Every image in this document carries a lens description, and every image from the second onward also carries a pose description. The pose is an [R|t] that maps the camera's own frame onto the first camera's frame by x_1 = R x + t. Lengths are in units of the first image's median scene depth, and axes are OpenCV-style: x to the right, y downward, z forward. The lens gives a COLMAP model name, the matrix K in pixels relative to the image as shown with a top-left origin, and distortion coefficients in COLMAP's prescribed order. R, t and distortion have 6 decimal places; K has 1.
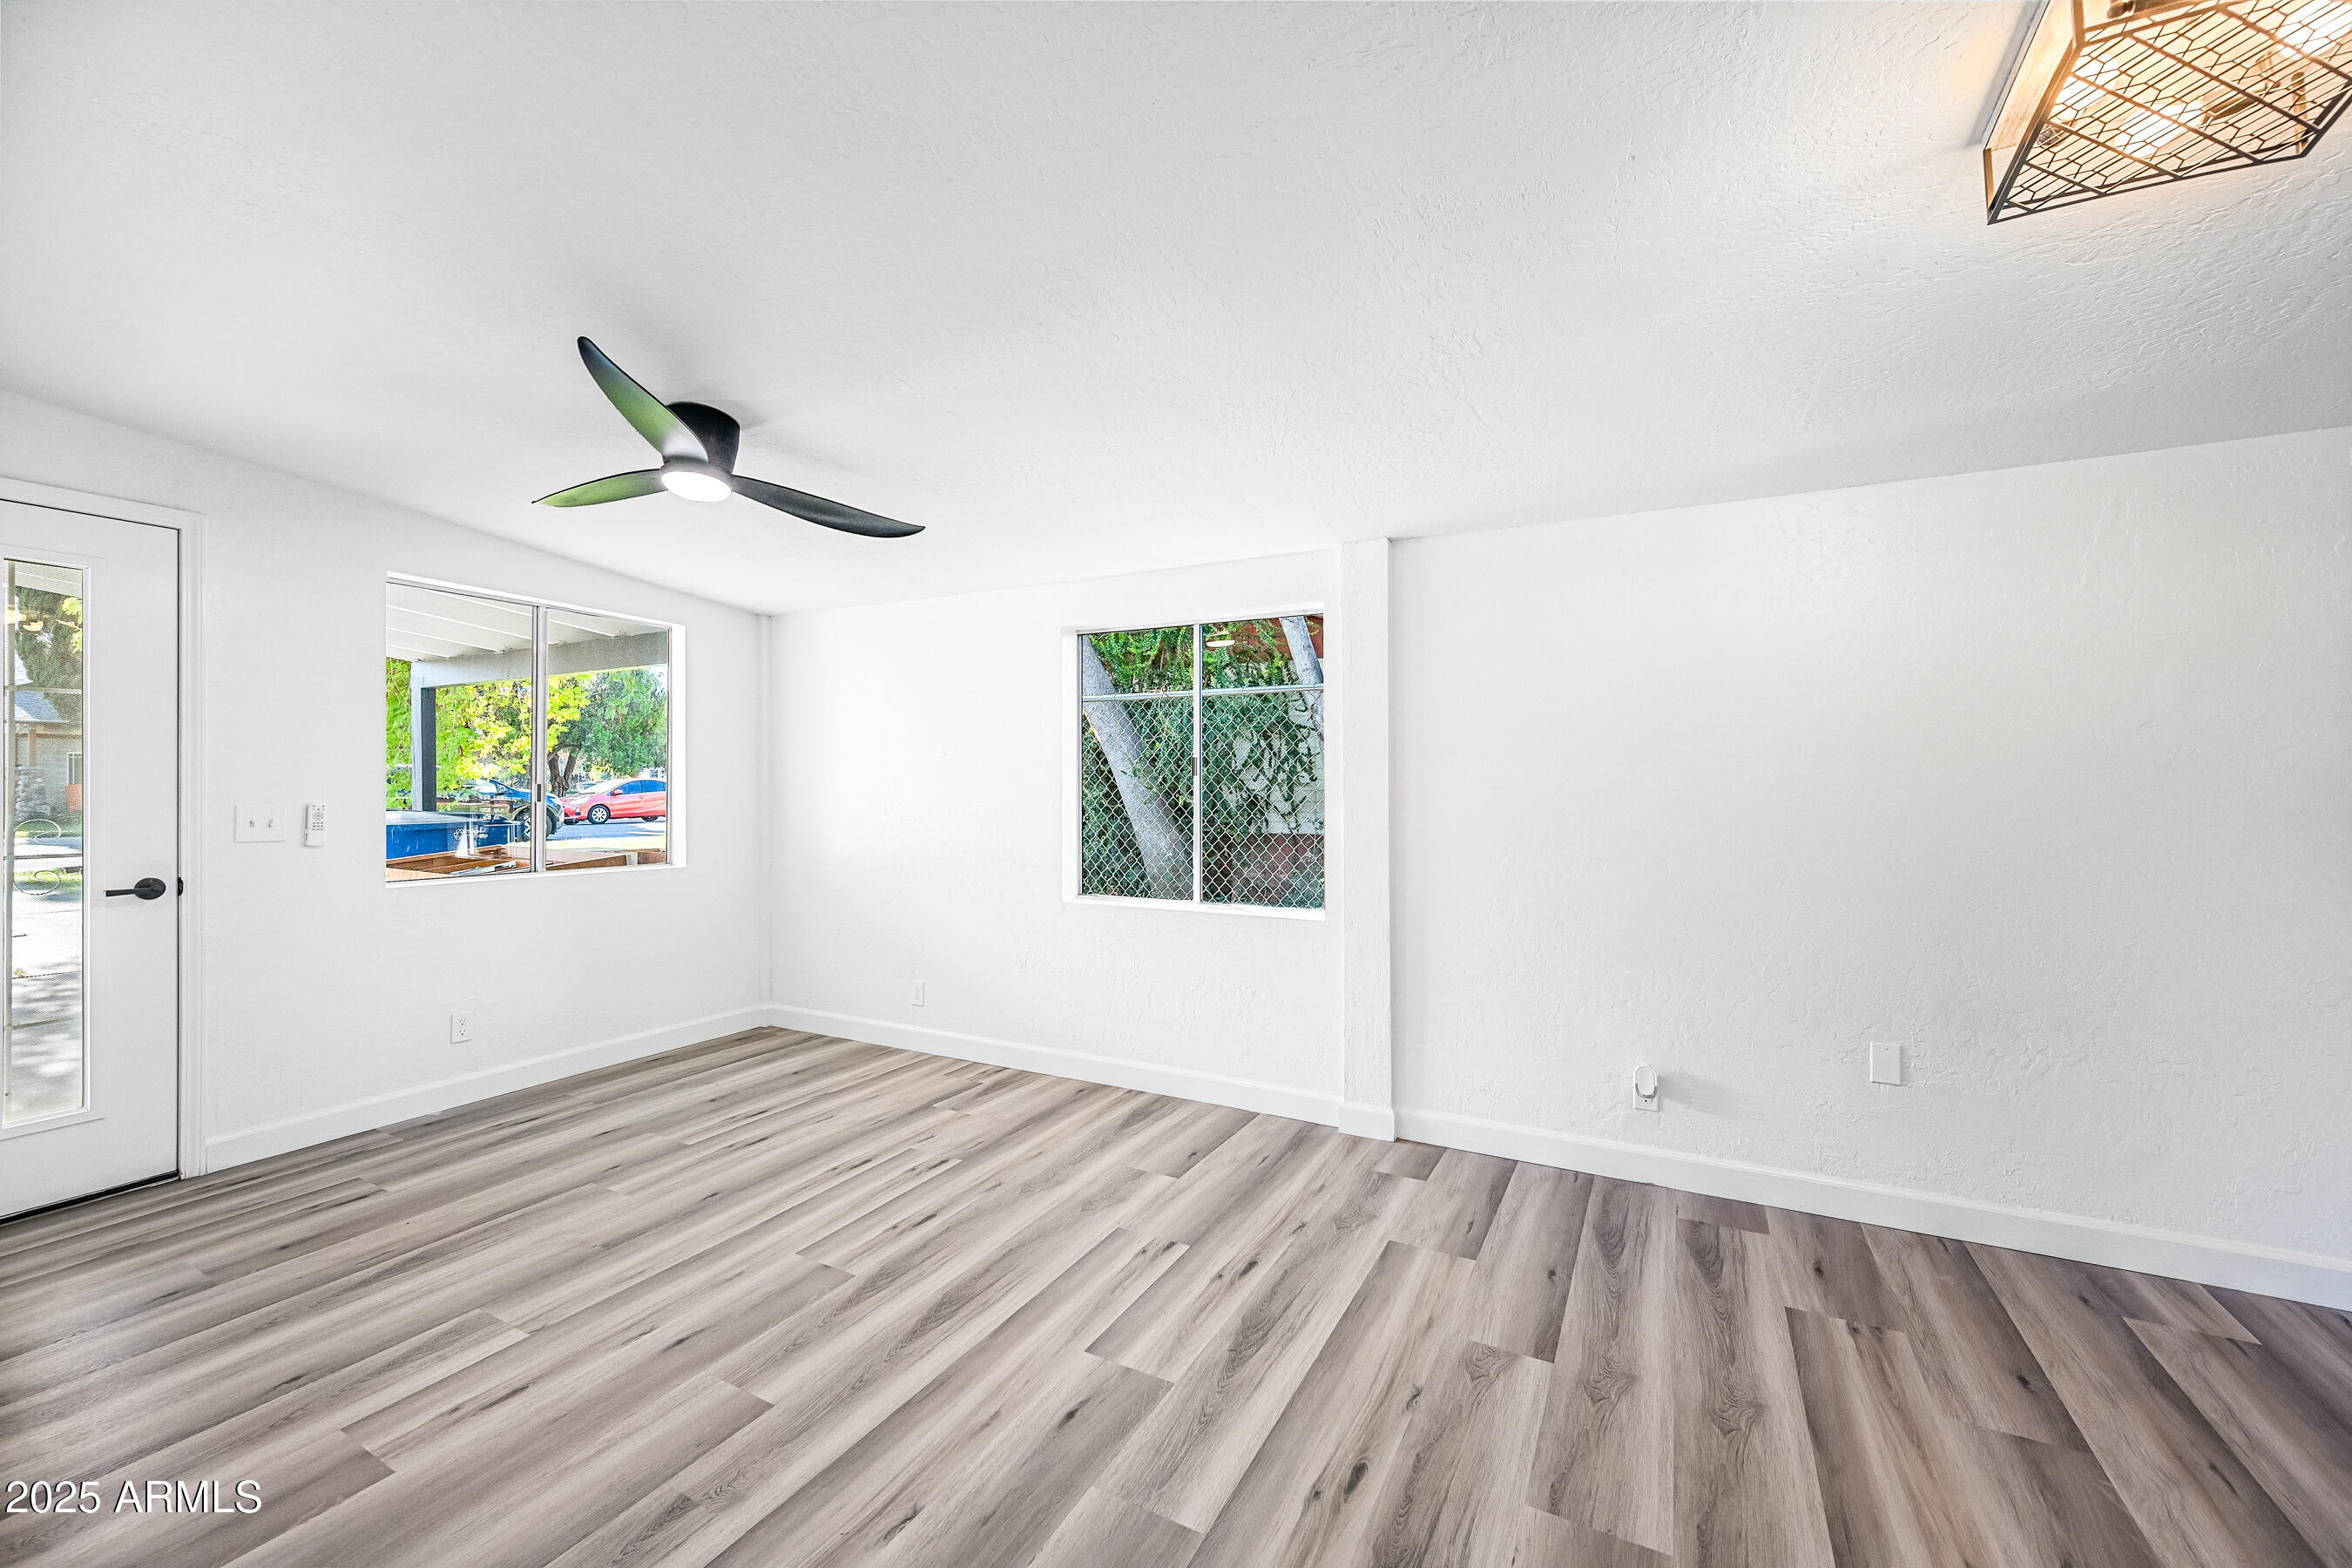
lens RADIAL K [[929.2, 0, 1192.0], [0, 929.2, 774.5], [0, 0, 1]] dist [-0.000208, 0.000133]
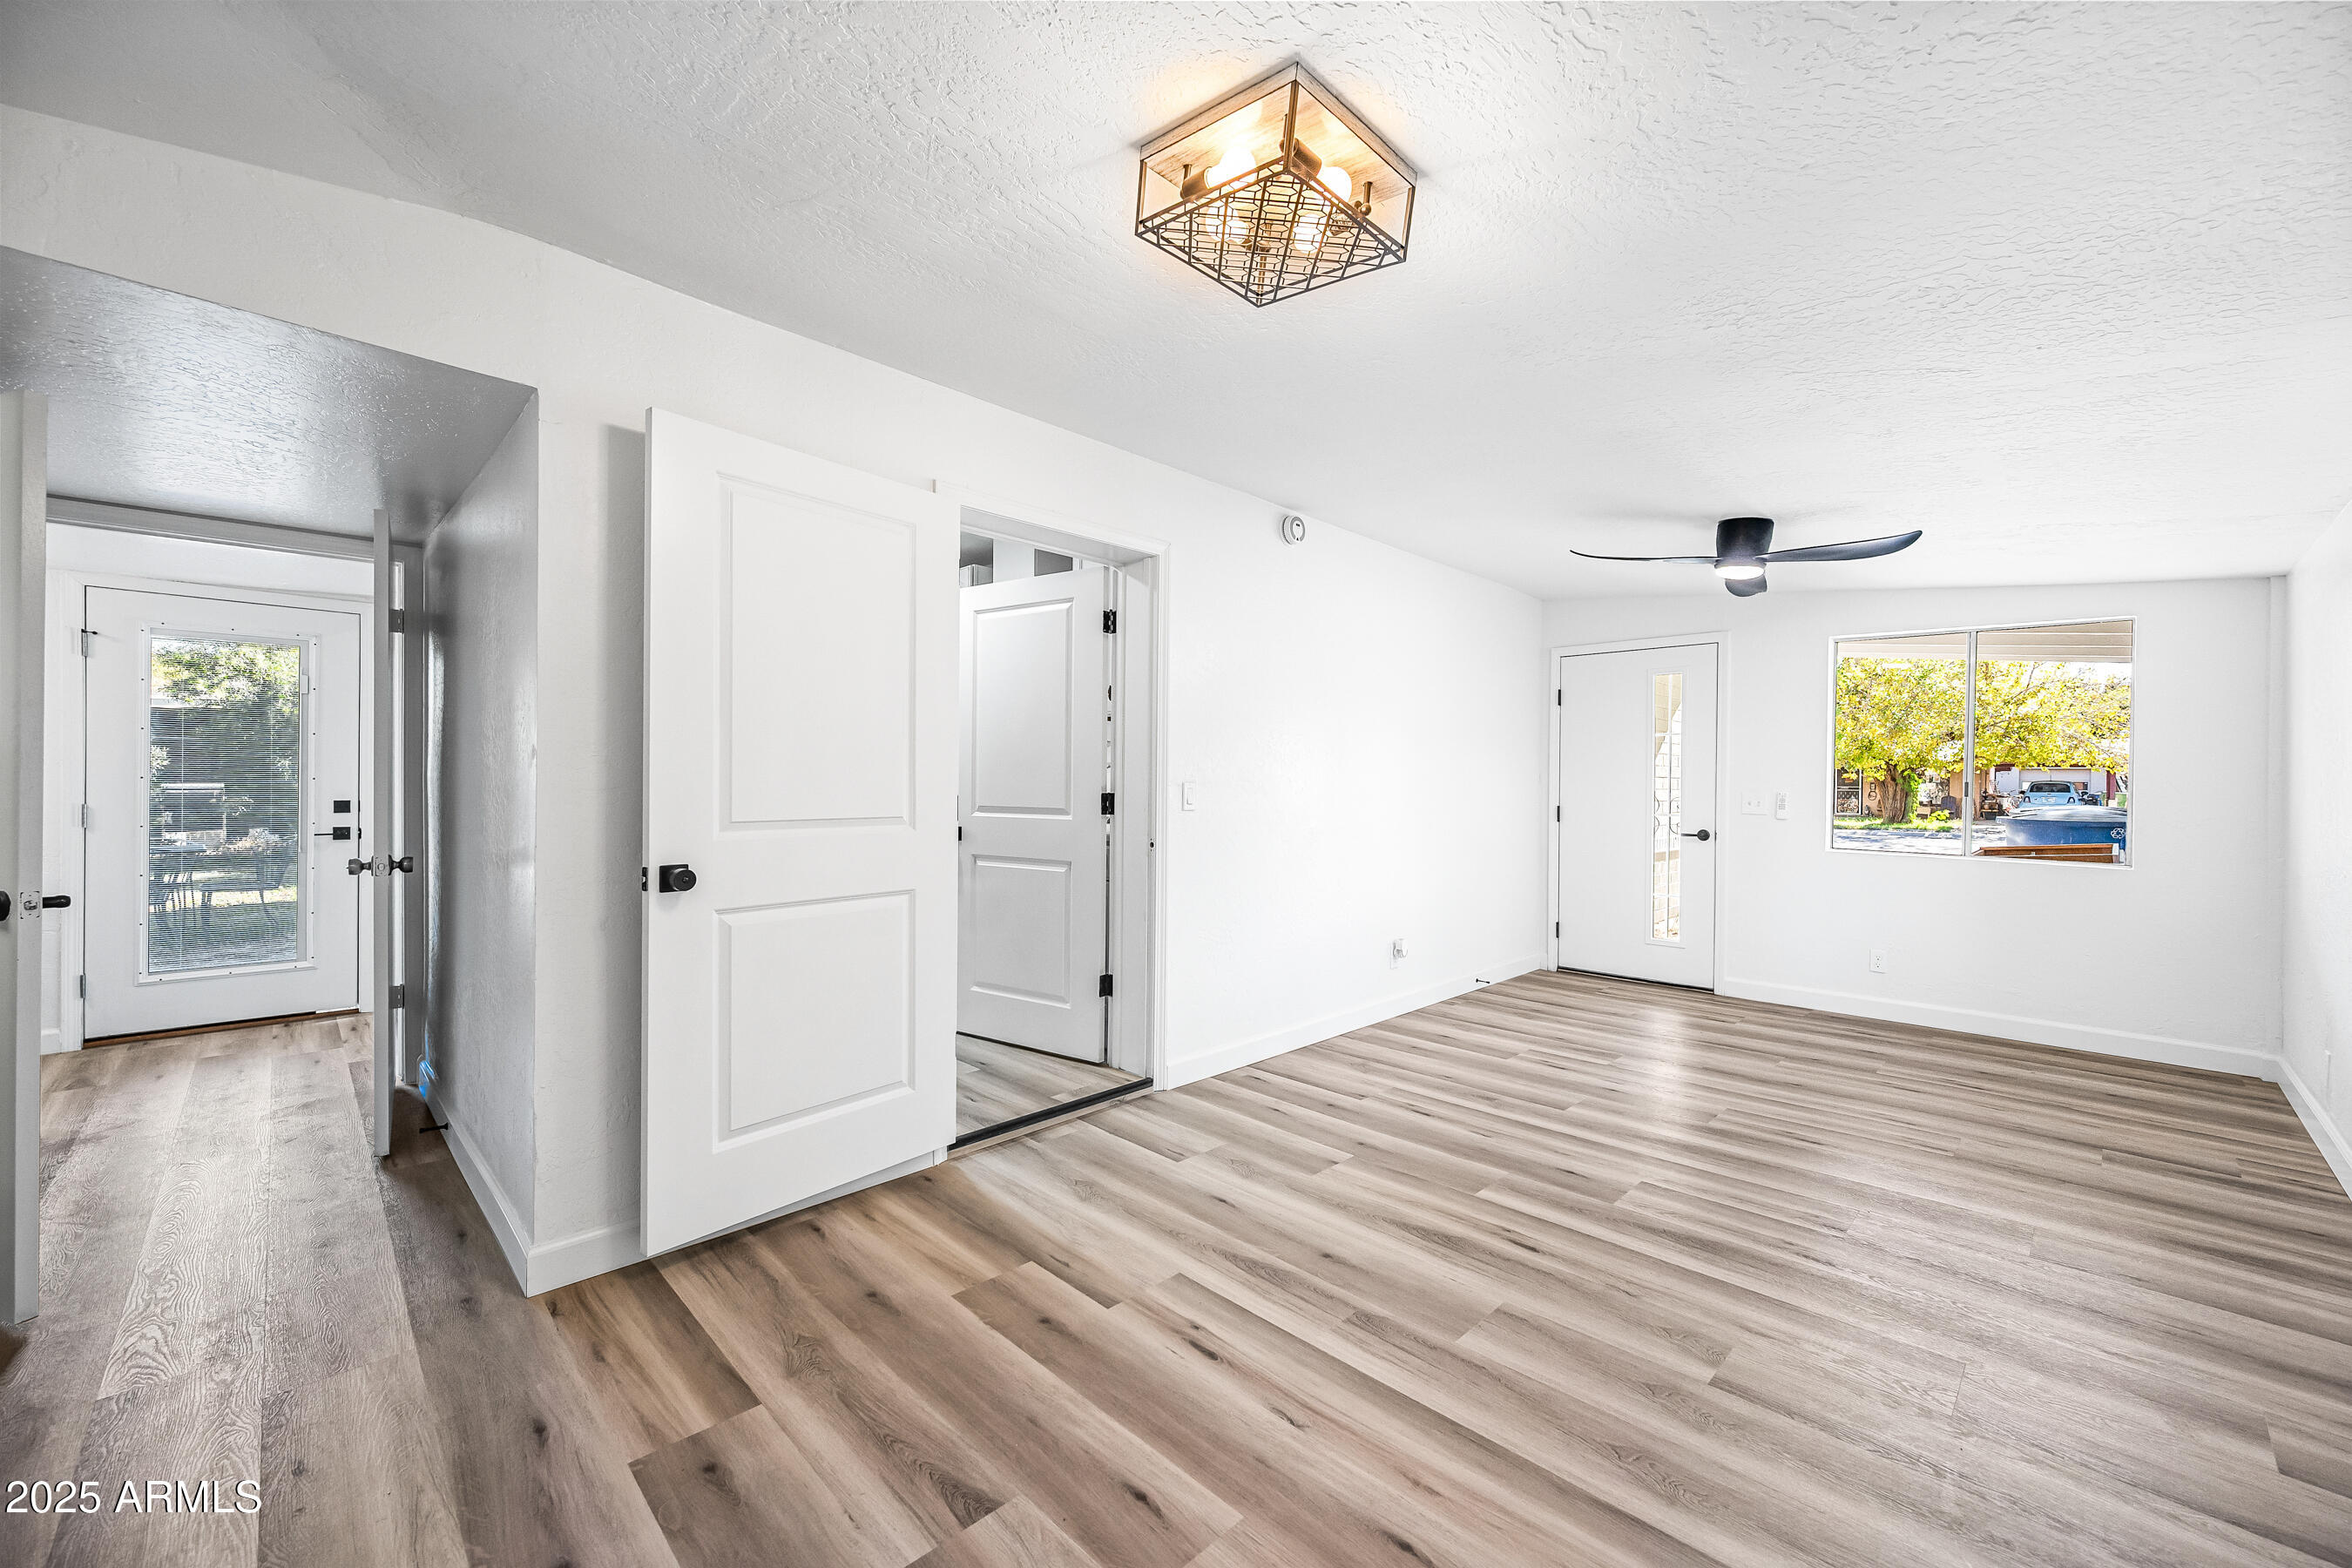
lens RADIAL K [[929.2, 0, 1166.8], [0, 929.2, 782.8], [0, 0, 1]] dist [-0.000208, 0.000133]
pose [[-0.314725, 0.003155, -0.949178, 1.031761], [0.003359, 0.999992, 0.002210, 0.006374], [0.949177, -0.002493, -0.314733, 0.541478]]
